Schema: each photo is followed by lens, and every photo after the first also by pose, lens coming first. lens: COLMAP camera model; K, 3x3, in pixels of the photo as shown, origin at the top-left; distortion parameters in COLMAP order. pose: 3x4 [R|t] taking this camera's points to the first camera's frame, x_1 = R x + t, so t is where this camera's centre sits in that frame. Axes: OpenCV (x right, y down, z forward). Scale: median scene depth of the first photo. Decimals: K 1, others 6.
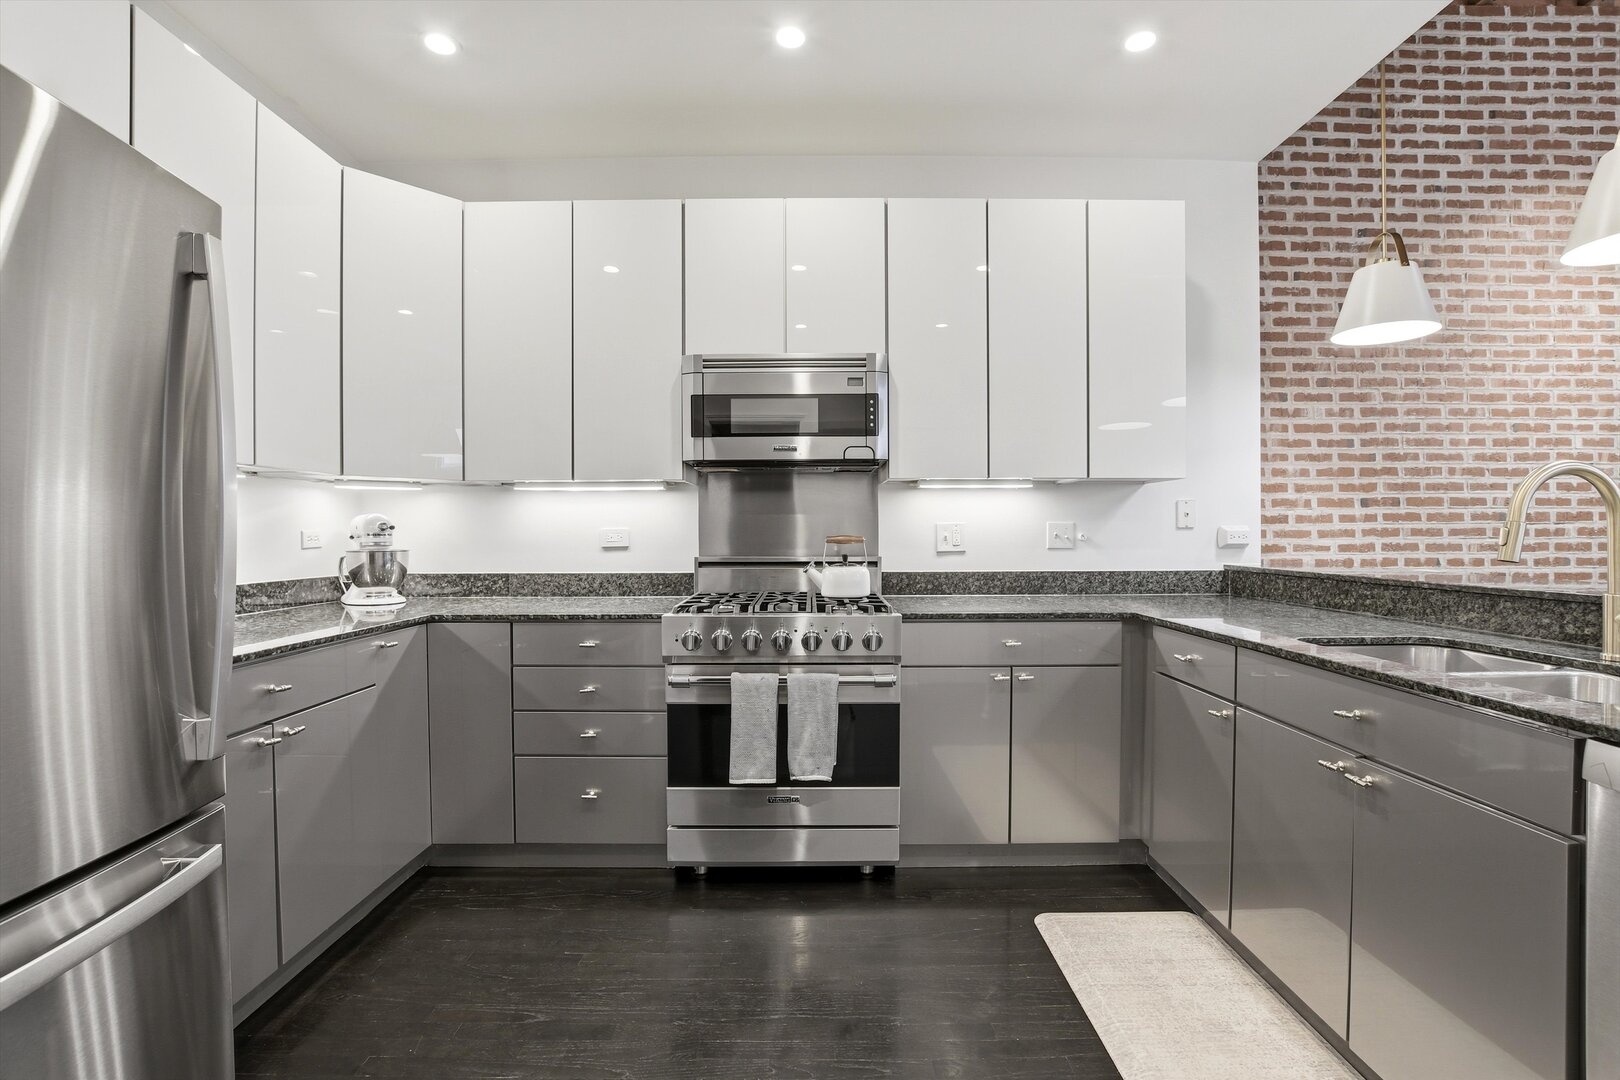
lens RADIAL K [[708.8, 0, 810.0], [0, 708.8, 540.0], [0, 0, 1]] dist [-0.047686, 0.011566]
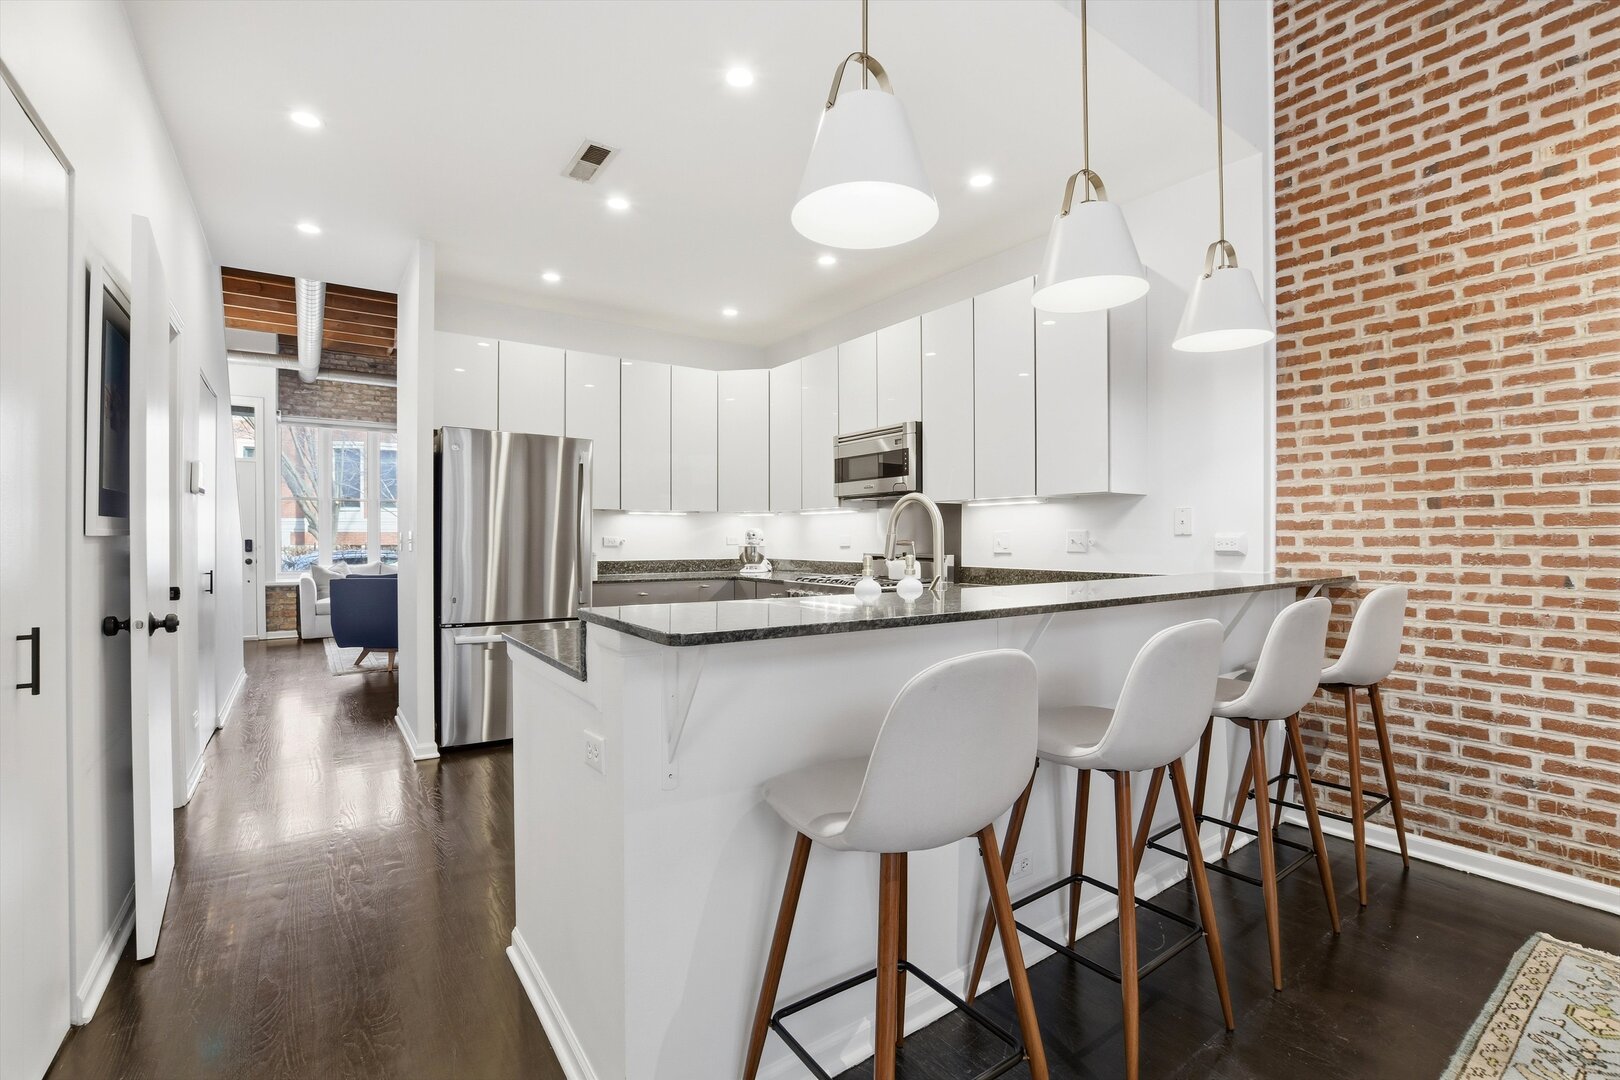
lens RADIAL K [[708.8, 0, 810.0], [0, 708.8, 540.0], [0, 0, 1]] dist [-0.047686, 0.011566]
pose [[0.585309, 0.004567, -0.810797, 1.027294], [-0.011654, 0.999928, -0.002780, -0.000273], [0.810727, 0.011076, 0.585320, -0.059762]]
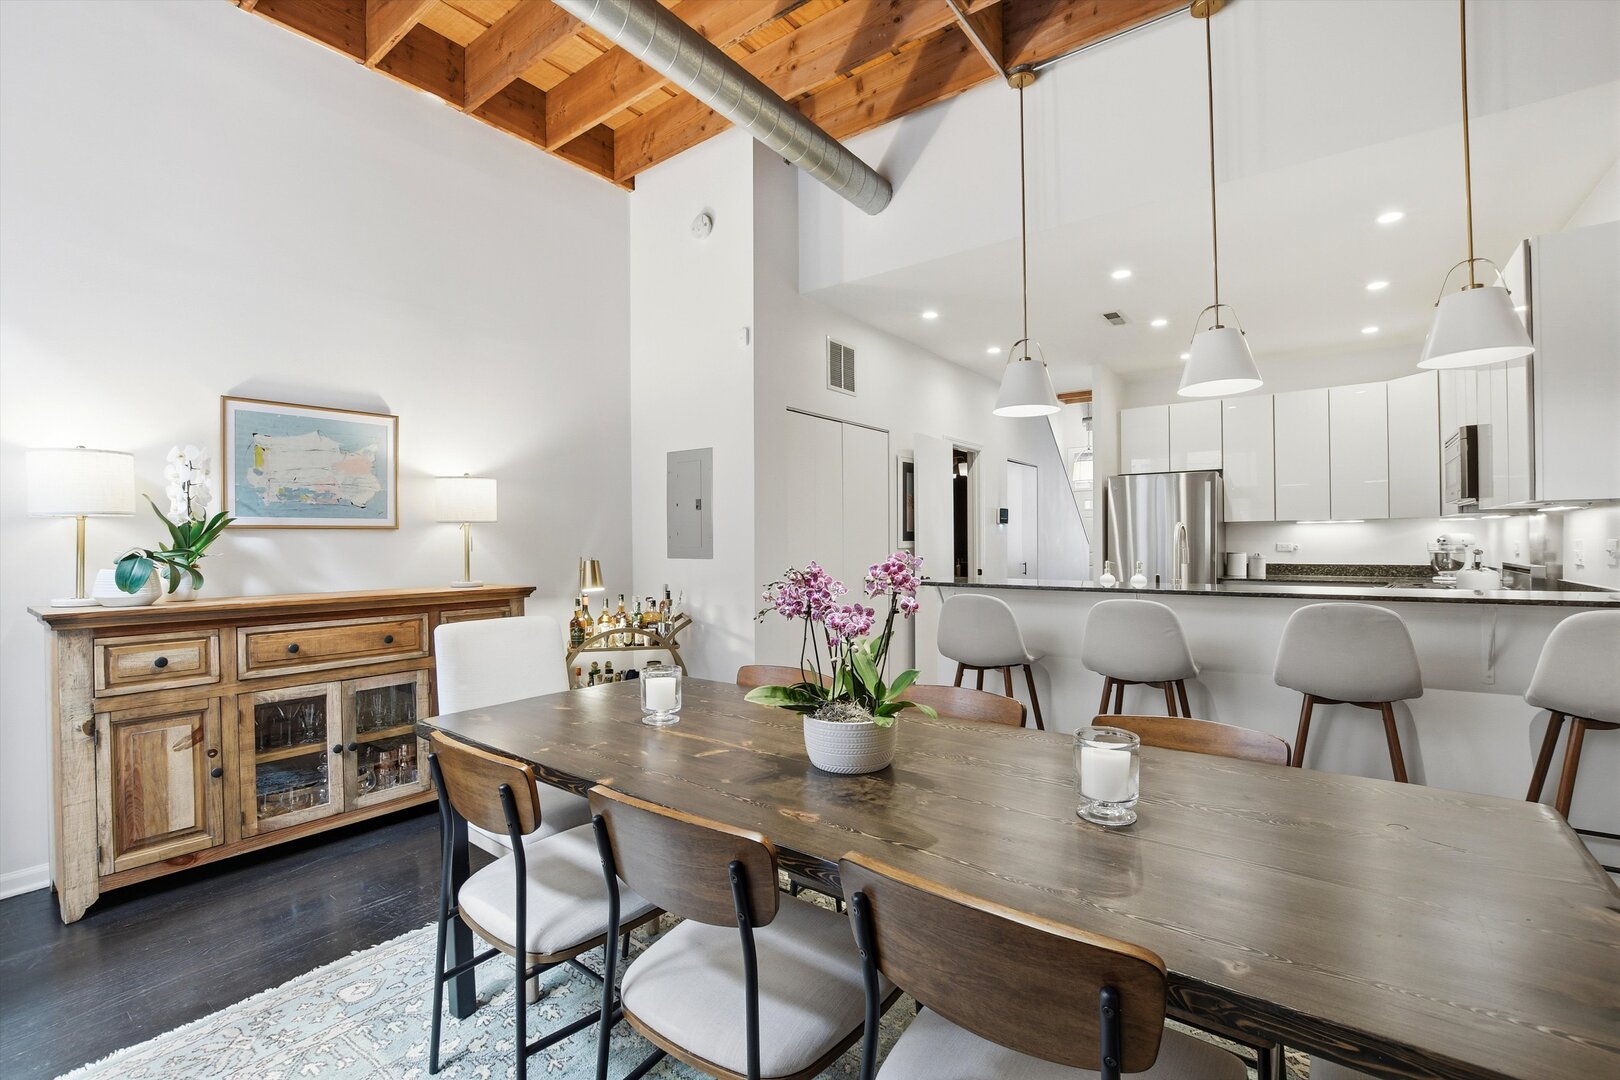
lens RADIAL K [[708.8, 0, 810.0], [0, 708.8, 540.0], [0, 0, 1]] dist [-0.047686, 0.011566]
pose [[-0.603302, 0.006200, -0.797489, 1.773316], [0.000307, 0.999972, 0.007542, -0.033343], [0.797513, 0.004305, -0.603286, 0.684760]]
